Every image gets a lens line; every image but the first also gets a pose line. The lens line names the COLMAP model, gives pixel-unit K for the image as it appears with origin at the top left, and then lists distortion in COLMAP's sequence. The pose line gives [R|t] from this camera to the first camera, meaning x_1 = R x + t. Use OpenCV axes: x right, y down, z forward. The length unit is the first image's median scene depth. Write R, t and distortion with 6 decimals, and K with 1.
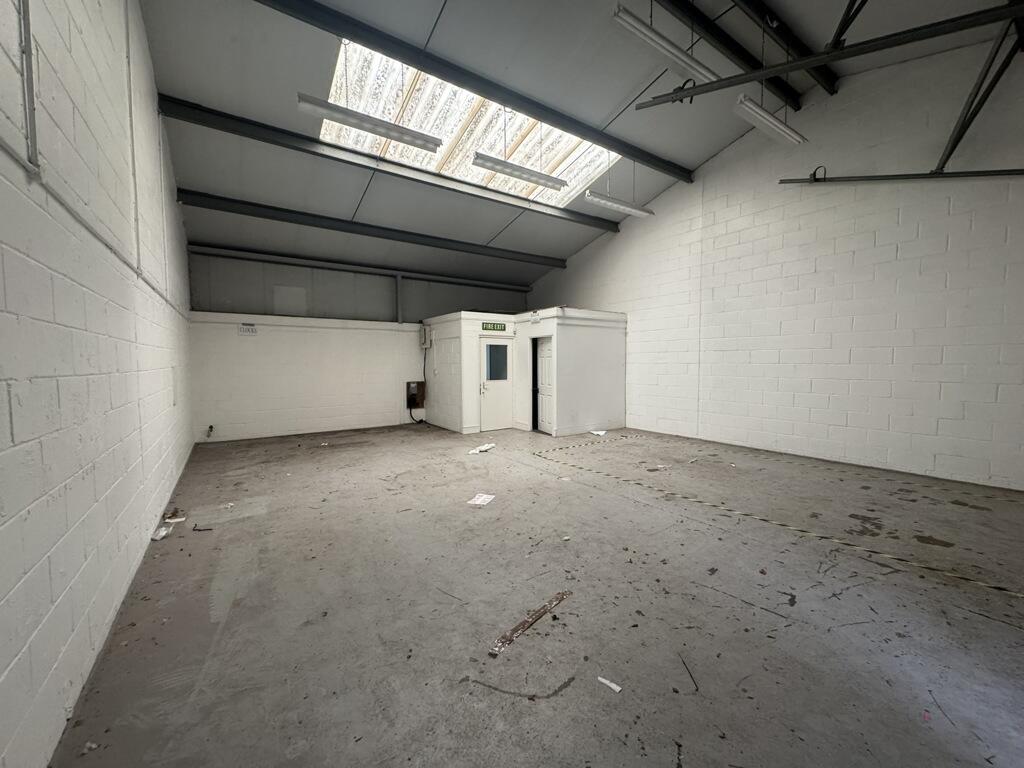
lens RADIAL K [[405.9, 0, 510.1], [0, 405.9, 383.8], [0, 0, 1]] dist [-0.000752, 0.000186]
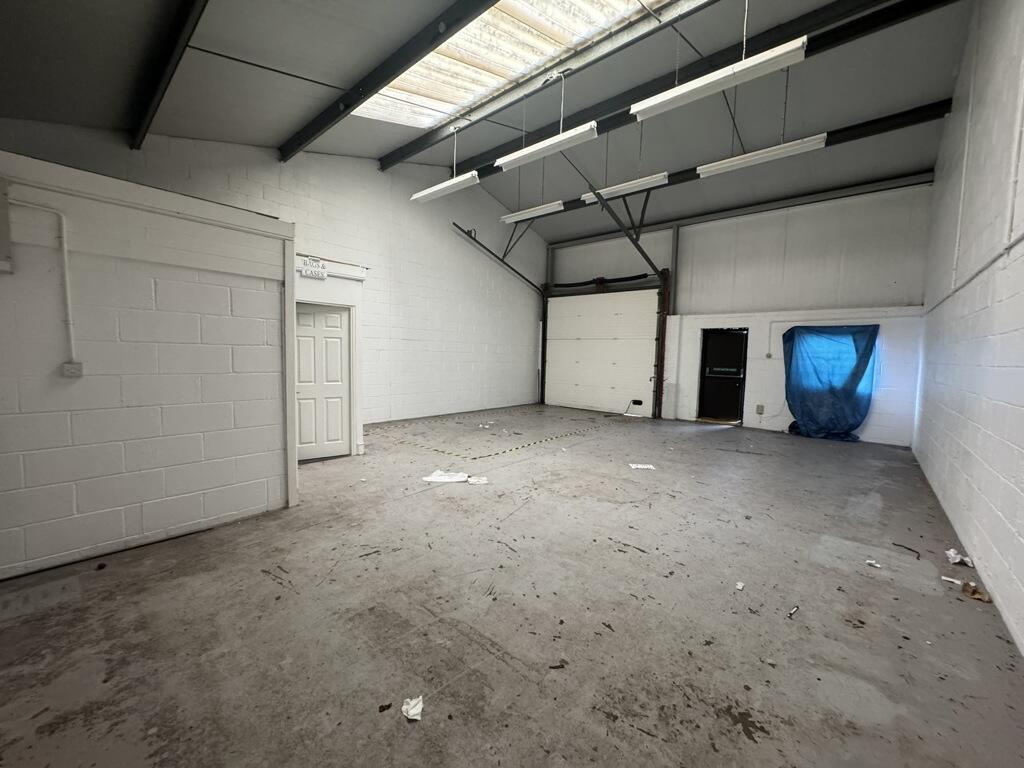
lens RADIAL K [[405.9, 0, 510.1], [0, 405.9, 383.8], [0, 0, 1]] dist [-0.000752, 0.000186]
pose [[-0.249328, -0.072404, 0.965709, -1.129999], [0.029879, 0.996151, 0.082400, -0.072972], [-0.967958, 0.049399, -0.246205, 1.675694]]
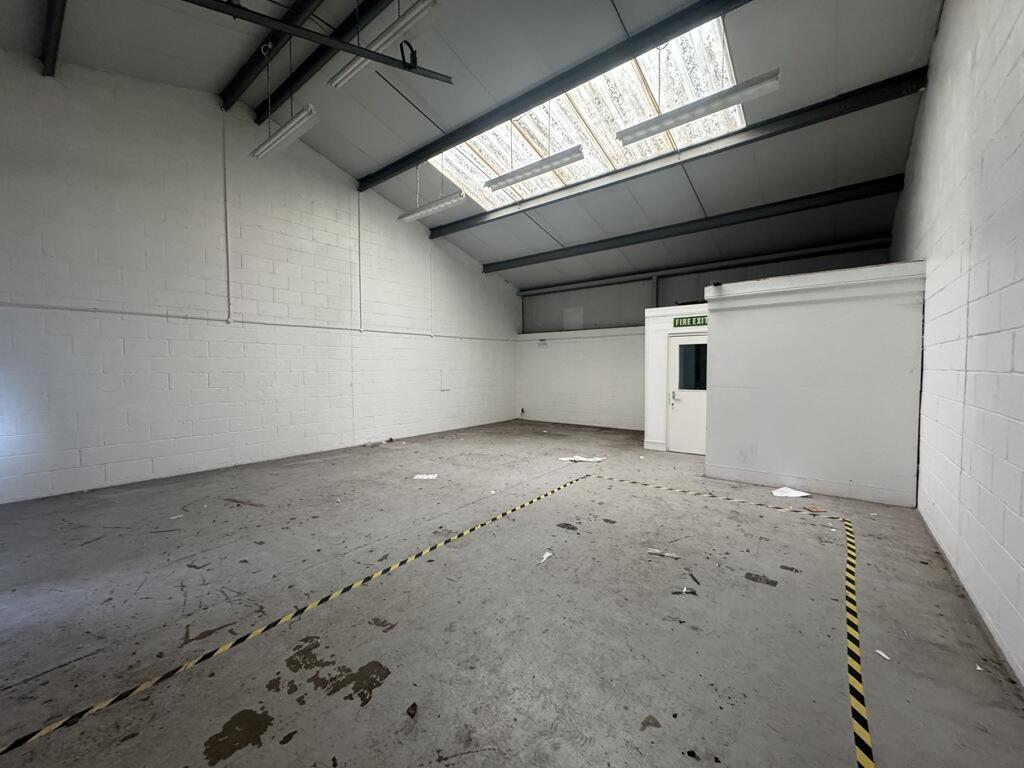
lens RADIAL K [[405.9, 0, 510.1], [0, 405.9, 383.8], [0, 0, 1]] dist [-0.000752, 0.000186]
pose [[0.292596, 0.040212, -0.955390, 1.207156], [-0.046865, 0.998518, 0.027674, -0.051284], [0.955087, 0.036677, 0.294047, 0.874034]]
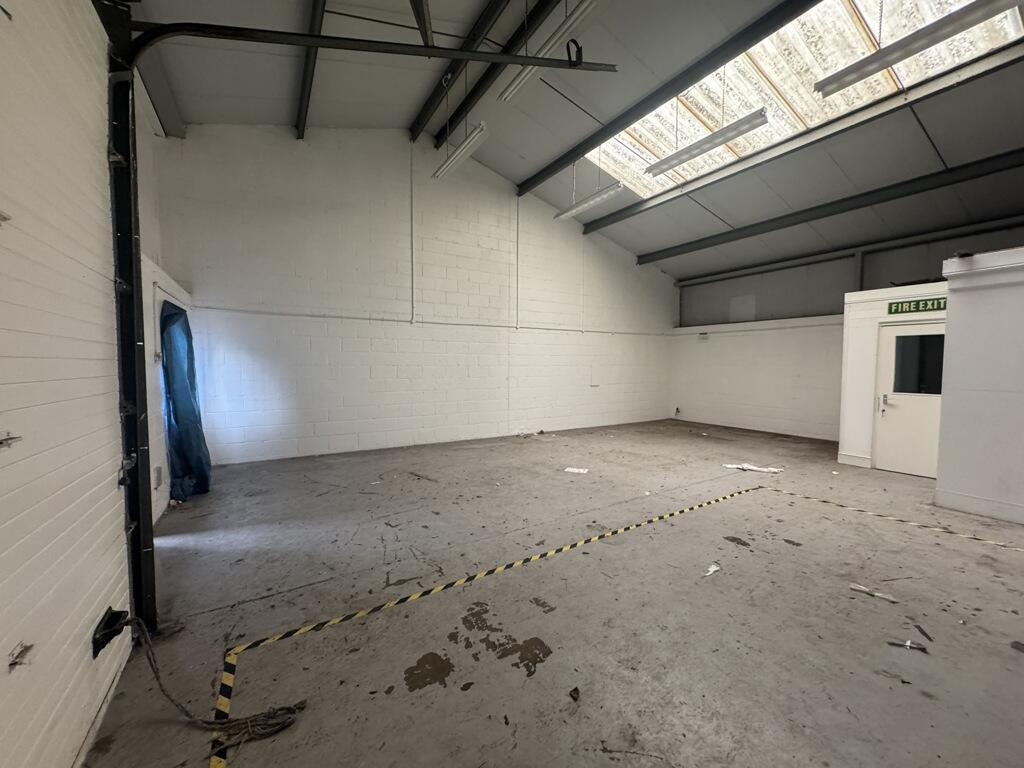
lens RADIAL K [[405.6, 0, 511.4], [0, 405.6, 383.4], [0, 0, 1]] dist [0.000178, -0.000098]
pose [[-0.054884, 0.051272, -0.997175, 1.206322], [-0.056255, 0.996936, 0.054356, -0.046292], [0.996907, 0.059079, -0.051831, 0.850165]]
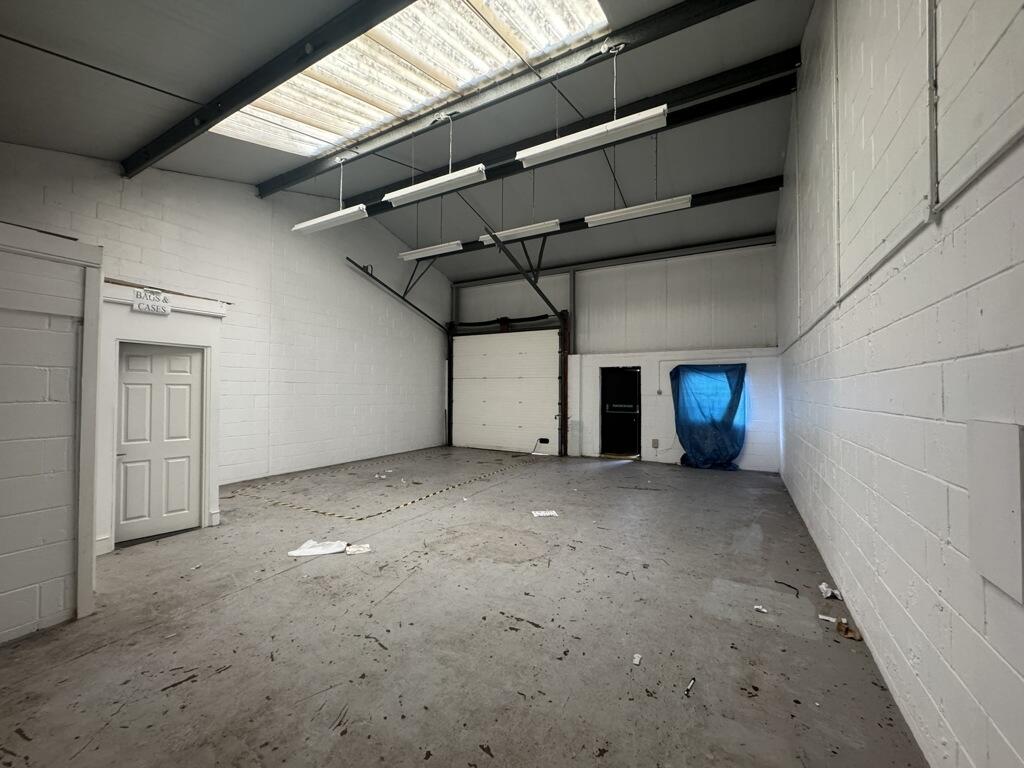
lens RADIAL K [[405.9, 0, 510.1], [0, 405.9, 383.8], [0, 0, 1]] dist [-0.000752, 0.000186]
pose [[-0.442094, 0.018148, 0.896785, -1.076993], [0.045843, 0.998946, 0.002384, -0.092433], [-0.895797, 0.042165, -0.442460, 1.592970]]
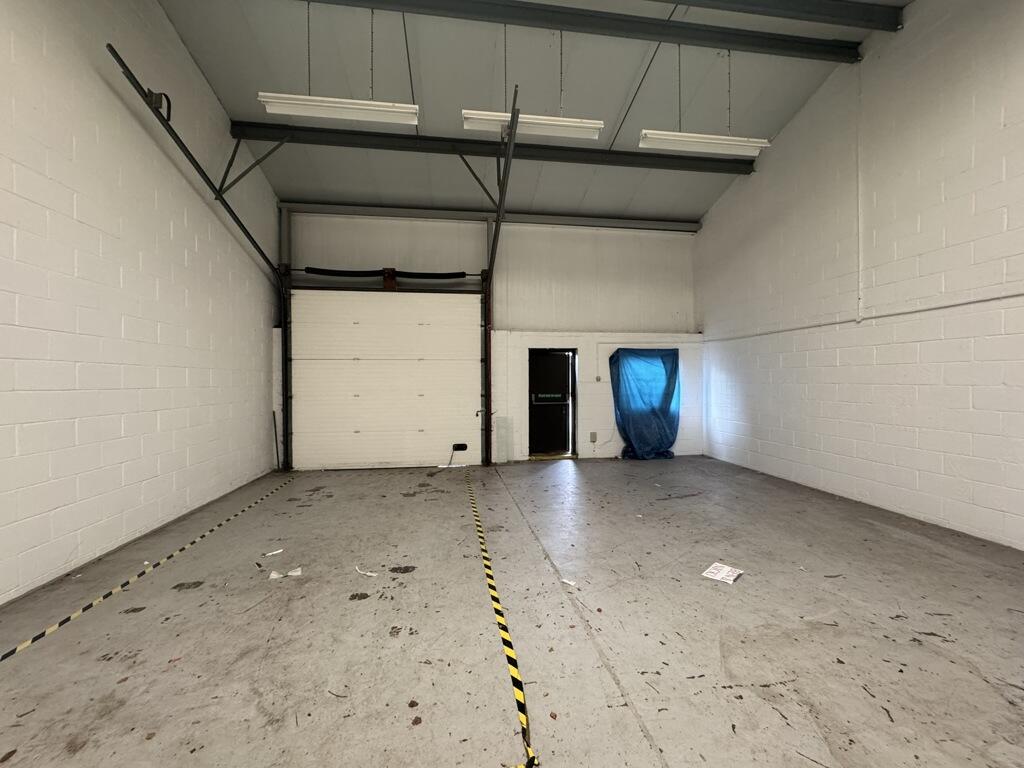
lens RADIAL K [[405.9, 0, 510.1], [0, 405.9, 383.8], [0, 0, 1]] dist [-0.000752, 0.000186]
pose [[-0.893895, 0.005857, 0.448238, -0.058473], [0.033794, 0.997950, 0.054354, -0.098729], [-0.447001, 0.063735, -0.892260, 1.790909]]
